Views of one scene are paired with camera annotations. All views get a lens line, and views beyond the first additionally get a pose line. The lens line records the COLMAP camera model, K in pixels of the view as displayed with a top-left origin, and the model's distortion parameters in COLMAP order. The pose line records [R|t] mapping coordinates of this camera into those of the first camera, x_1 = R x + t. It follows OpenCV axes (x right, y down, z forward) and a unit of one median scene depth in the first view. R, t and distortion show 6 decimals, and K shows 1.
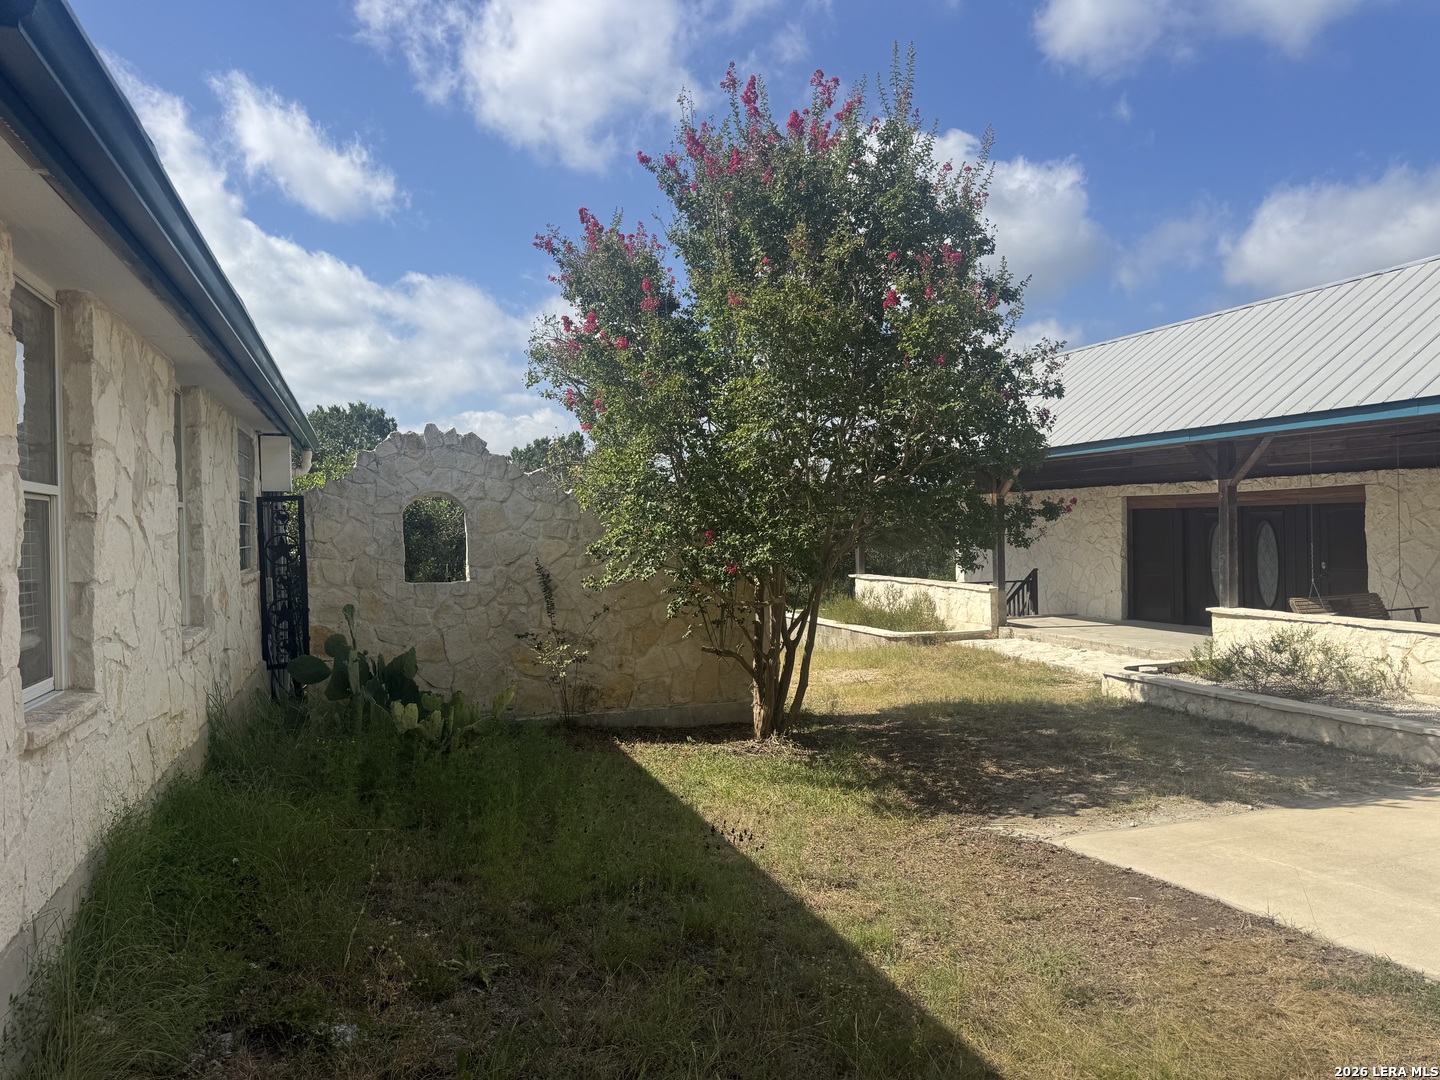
lens RADIAL K [[995.7, 0, 720.0], [0, 995.7, 540.0], [0, 0, 1]] dist [0.003210, 0.001213]
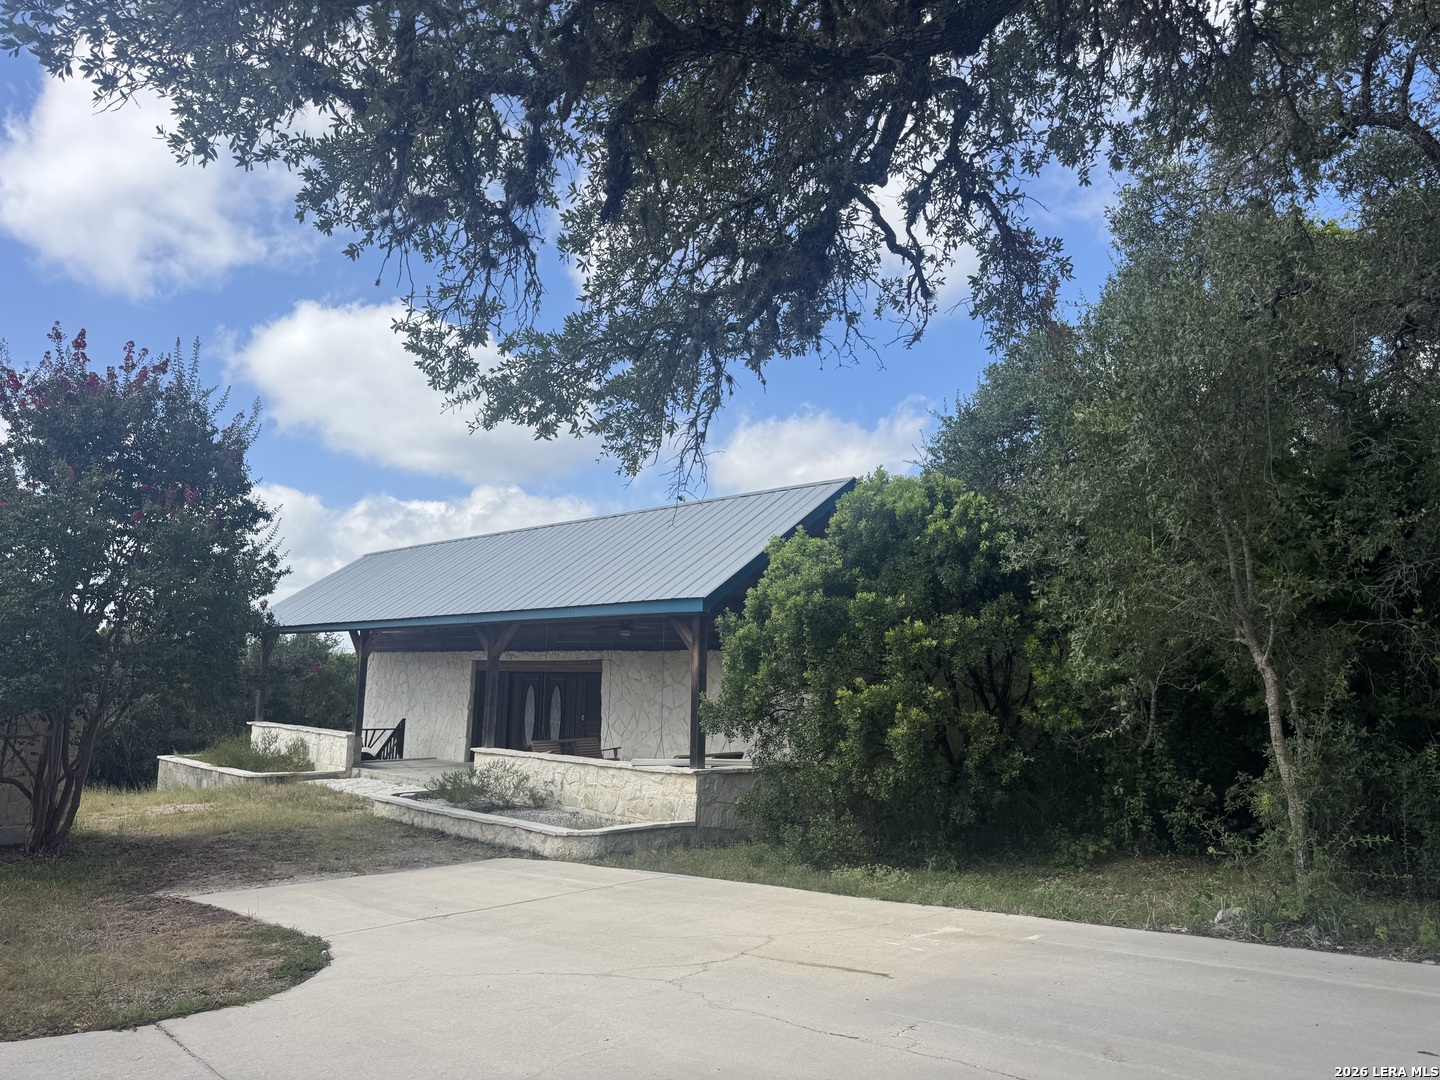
lens RADIAL K [[995.7, 0, 720.0], [0, 995.7, 540.0], [0, 0, 1]] dist [0.003210, 0.001213]
pose [[0.891506, 0.095929, 0.442735, 0.155984], [-0.027886, 0.987089, -0.157725, -0.005534], [-0.452149, 0.128266, 0.882672, -0.337820]]
